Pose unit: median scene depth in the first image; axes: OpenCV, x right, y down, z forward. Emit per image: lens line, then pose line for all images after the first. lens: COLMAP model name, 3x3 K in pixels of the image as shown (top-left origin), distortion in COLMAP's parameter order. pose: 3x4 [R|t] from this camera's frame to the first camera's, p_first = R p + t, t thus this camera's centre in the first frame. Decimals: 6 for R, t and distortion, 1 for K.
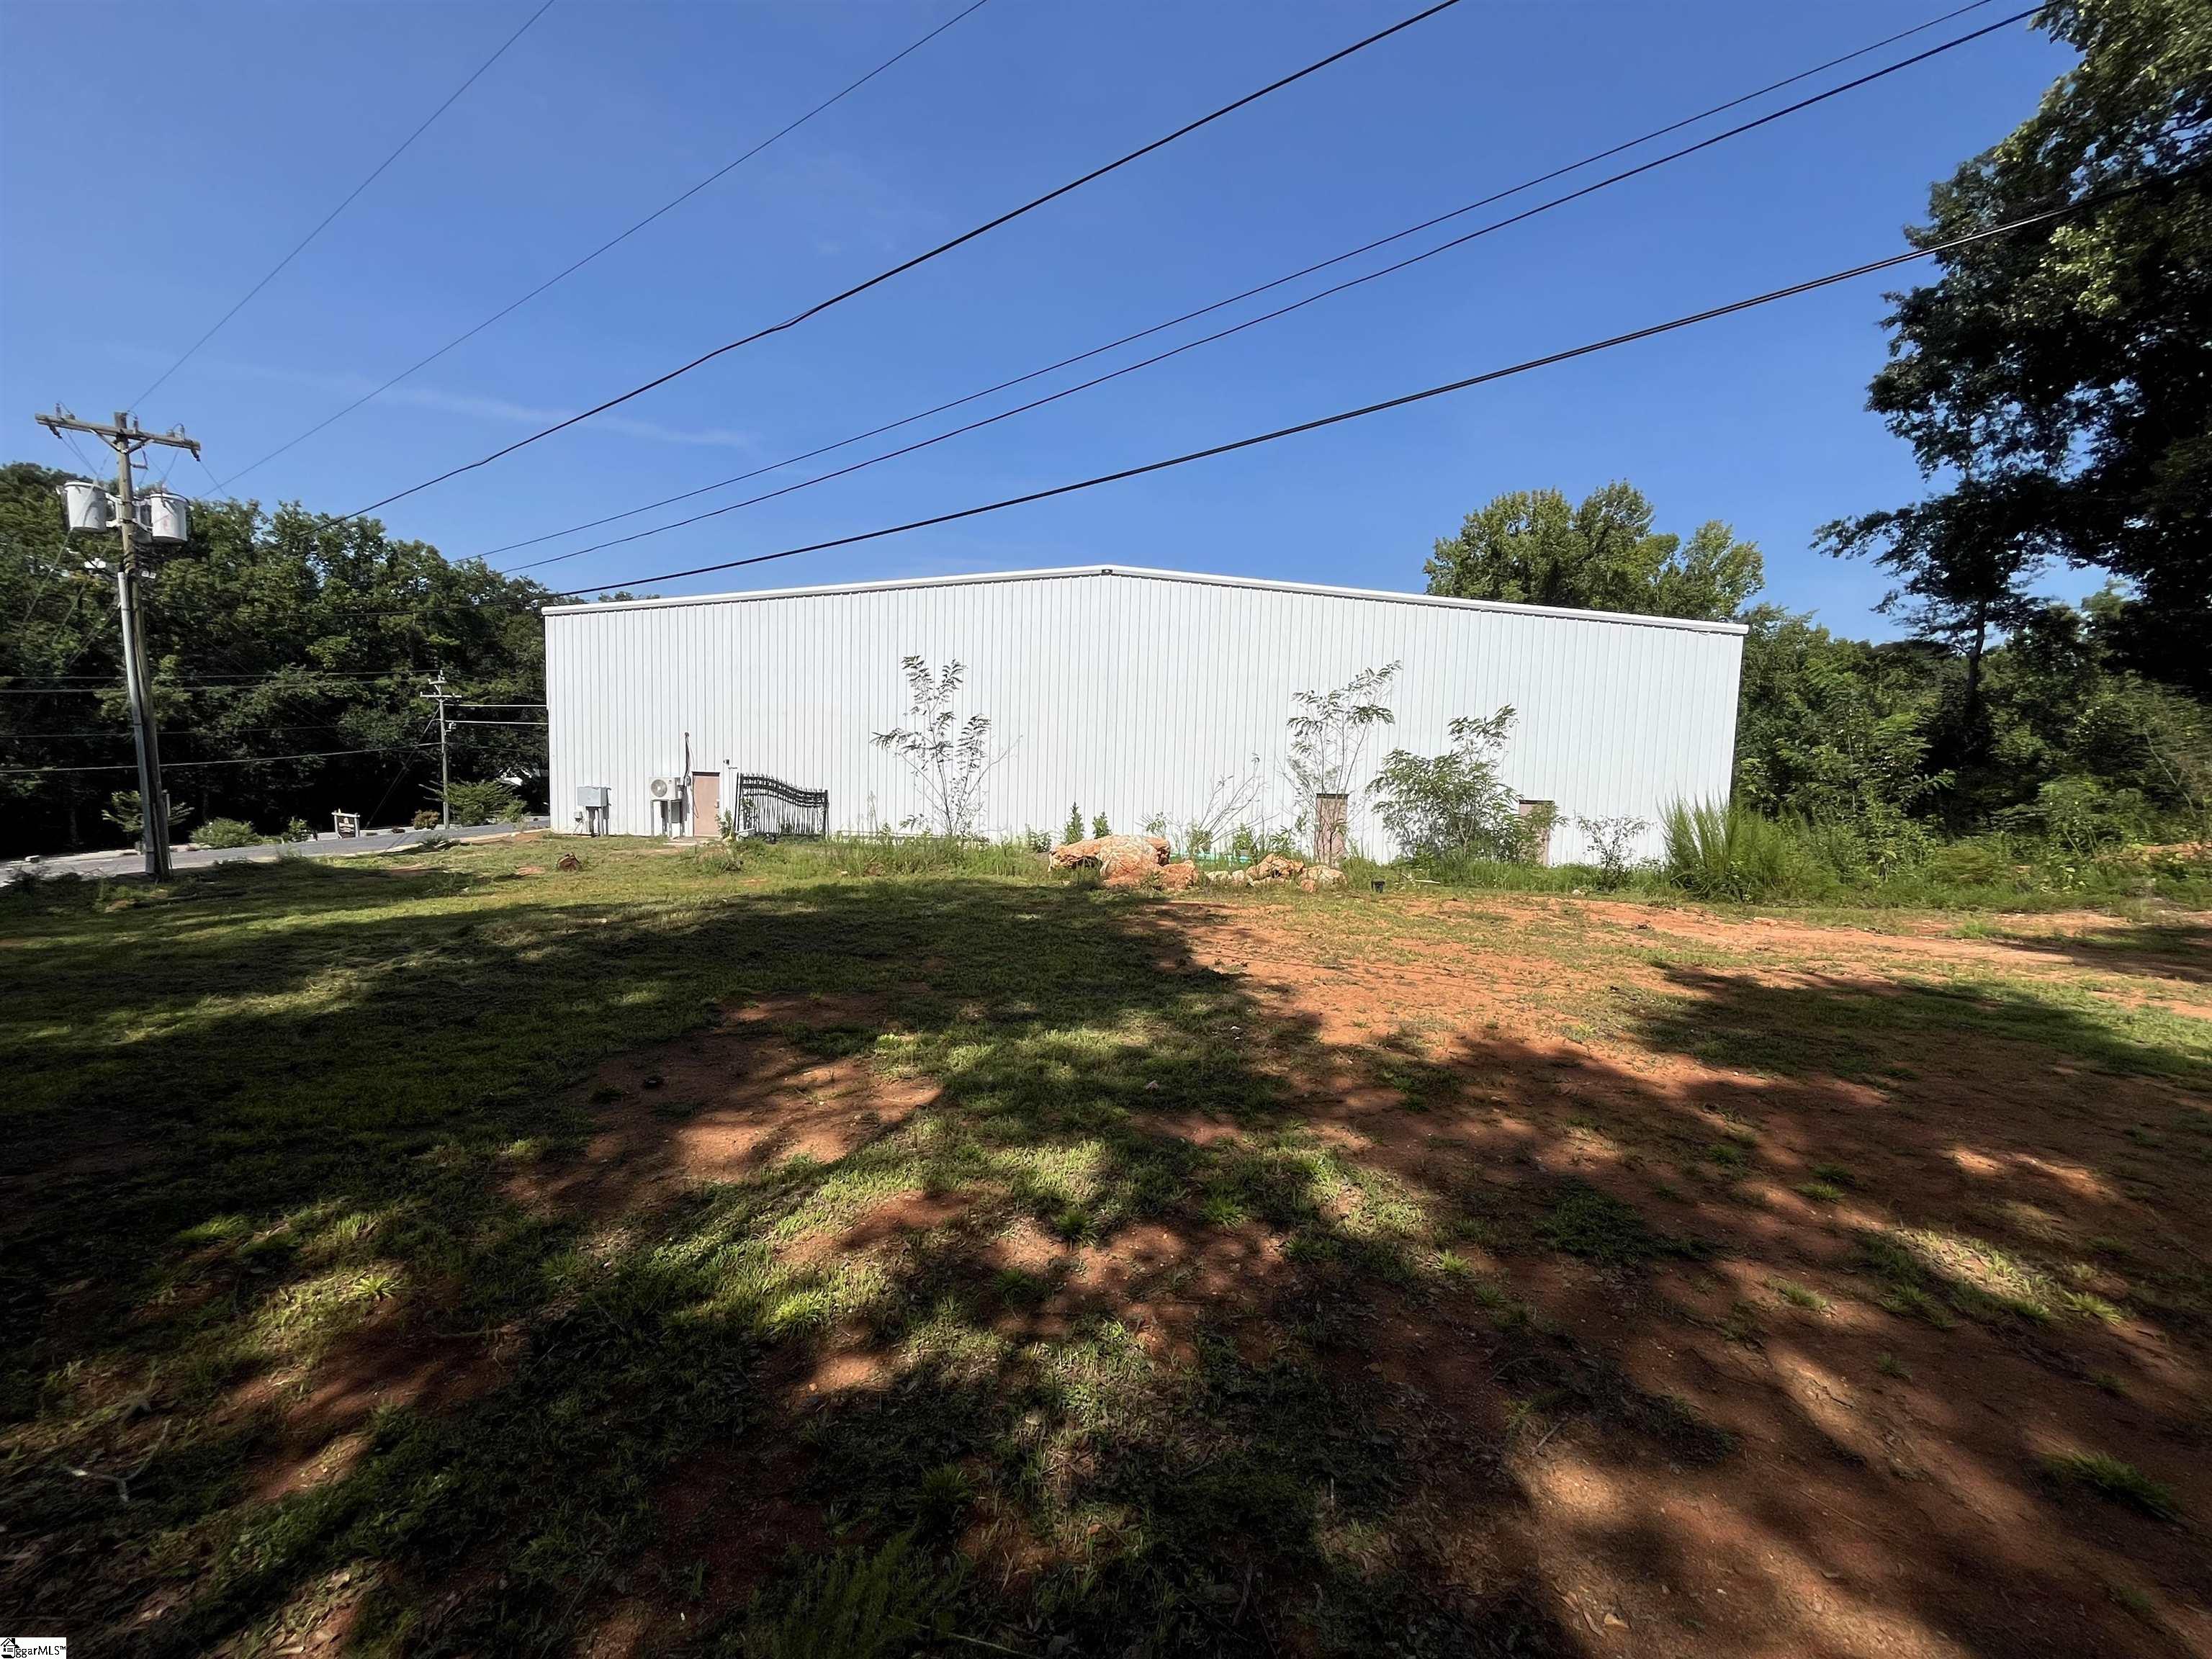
lens RADIAL K [[892.2, 0, 1106.0], [0, 892.2, 829.5], [0, 0, 1]] dist [-0.000203, 0.000227]
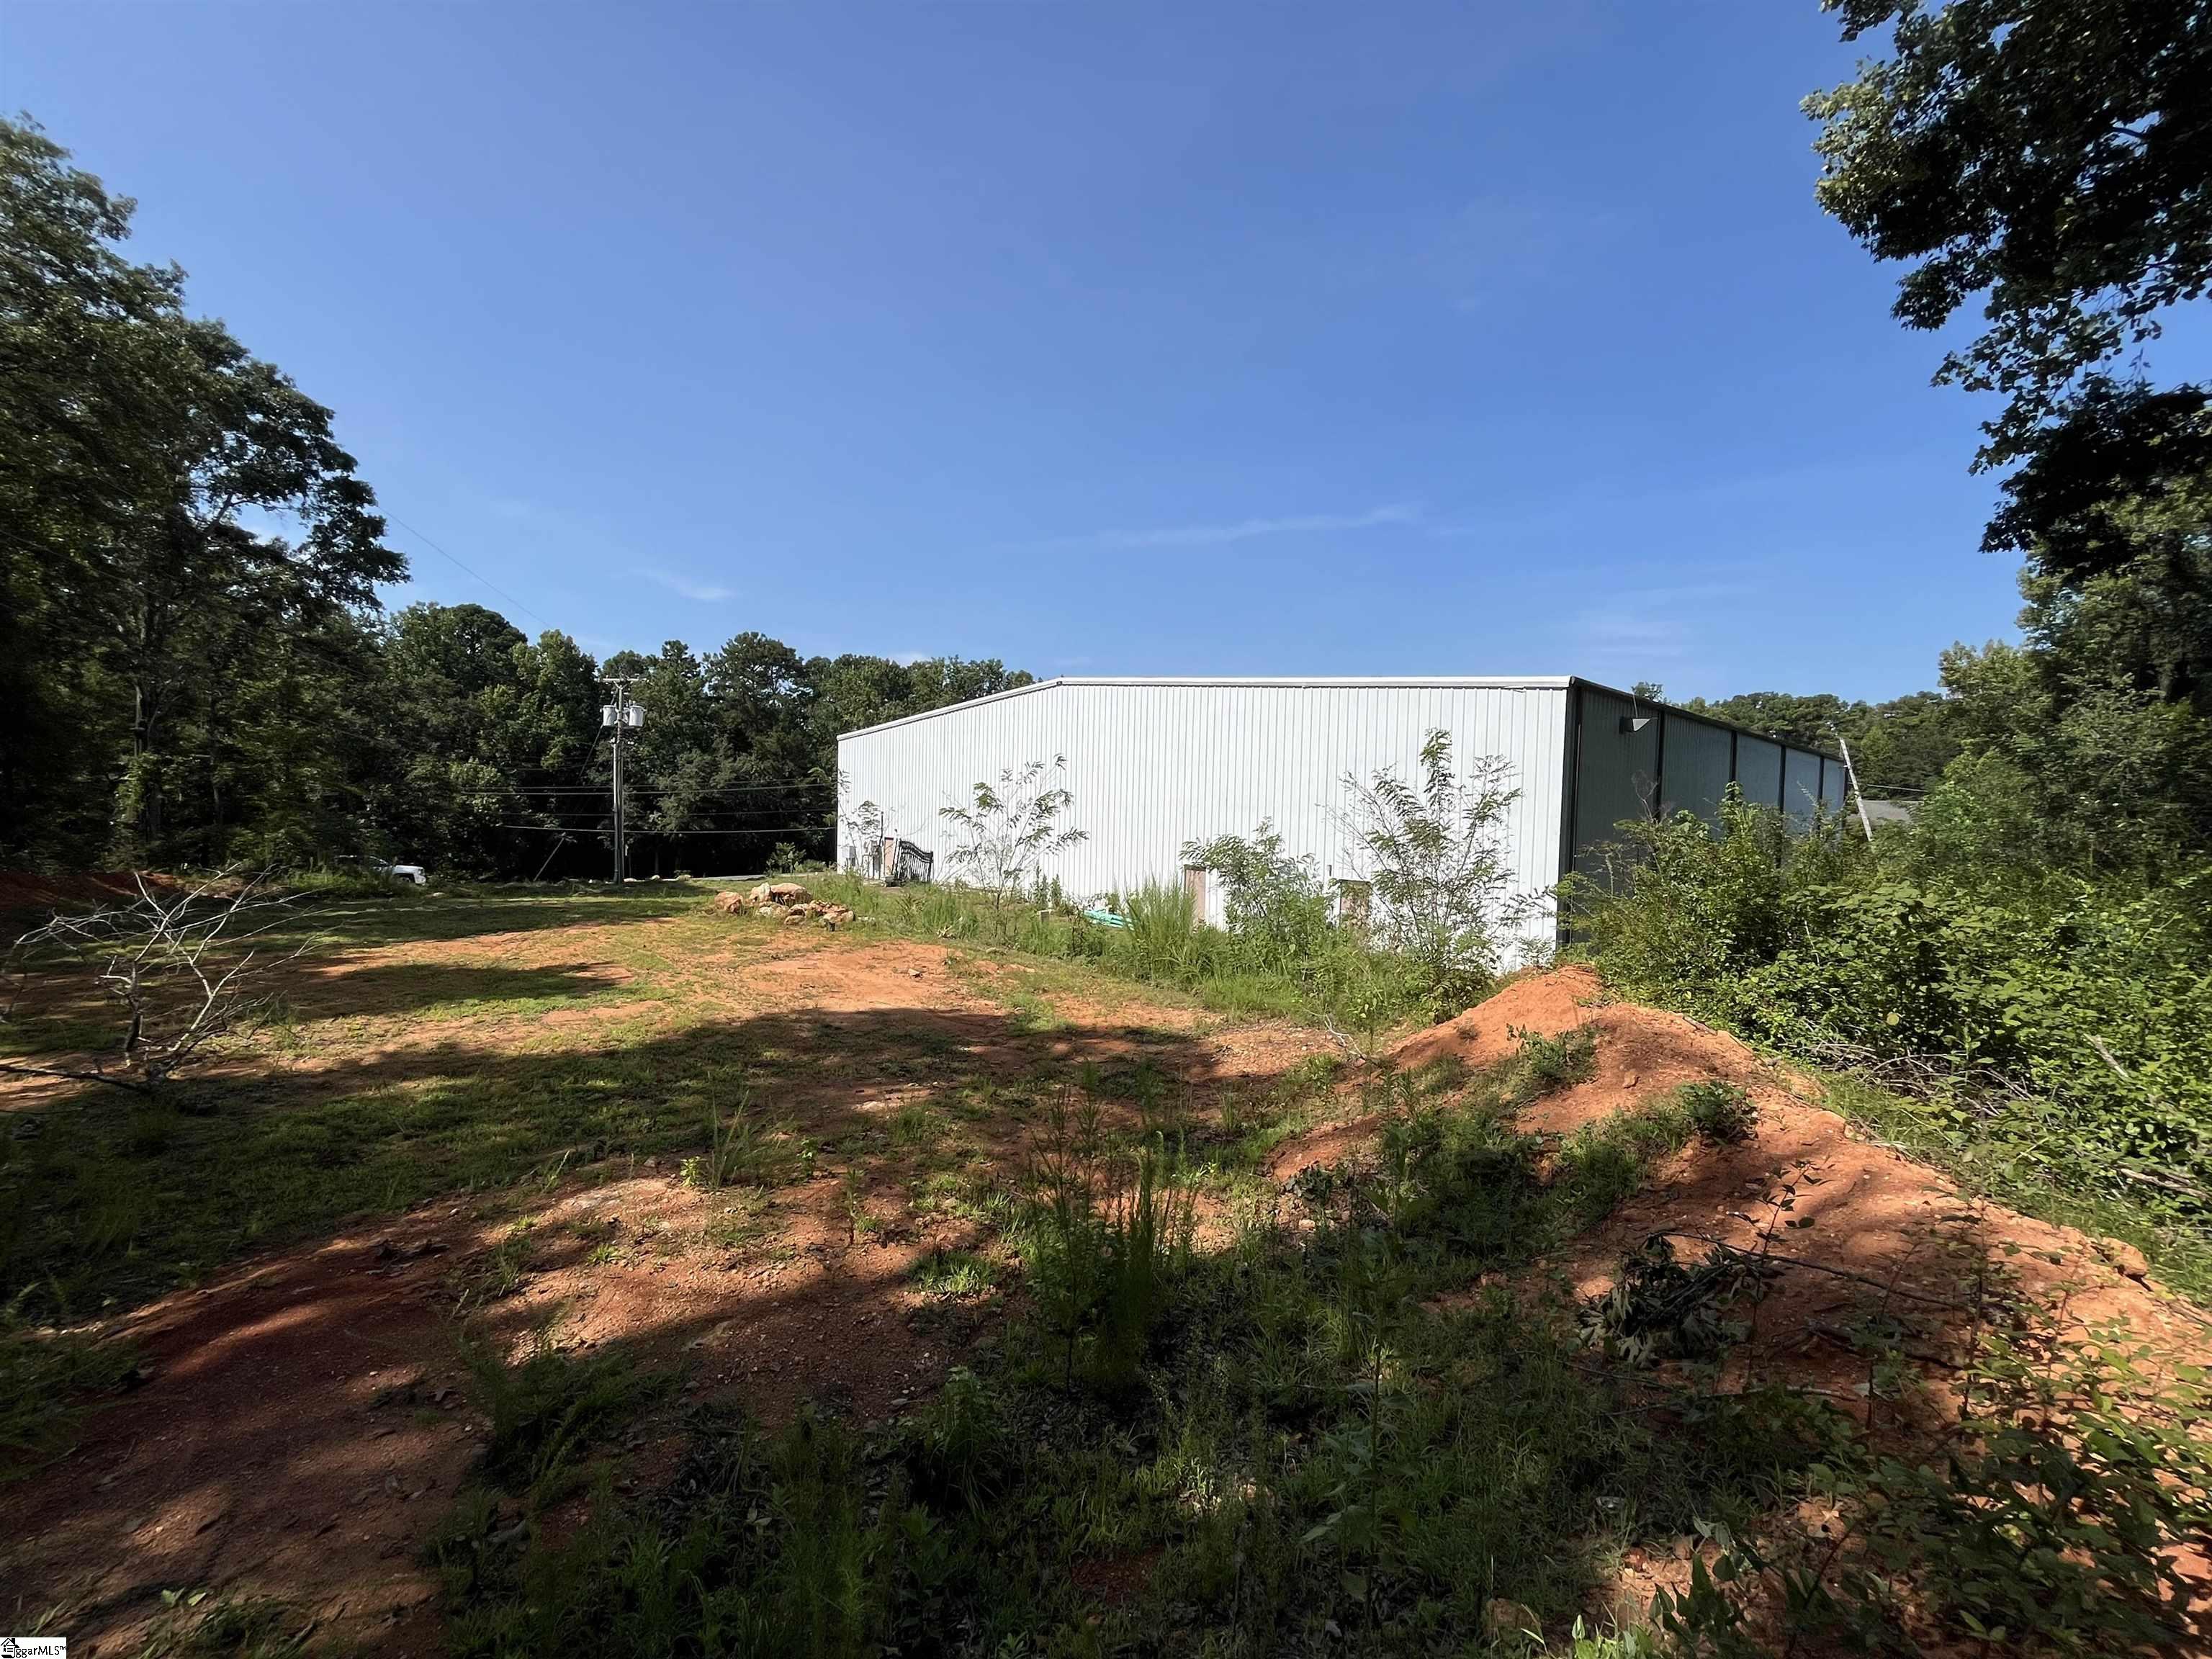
lens RADIAL K [[892.2, 0, 1106.0], [0, 892.2, 829.5], [0, 0, 1]] dist [-0.000203, 0.000227]
pose [[0.754698, 0.008651, -0.656016, 0.833262], [-0.053890, 0.997352, -0.048844, -0.023684], [0.653856, 0.072215, 0.753165, 0.103623]]
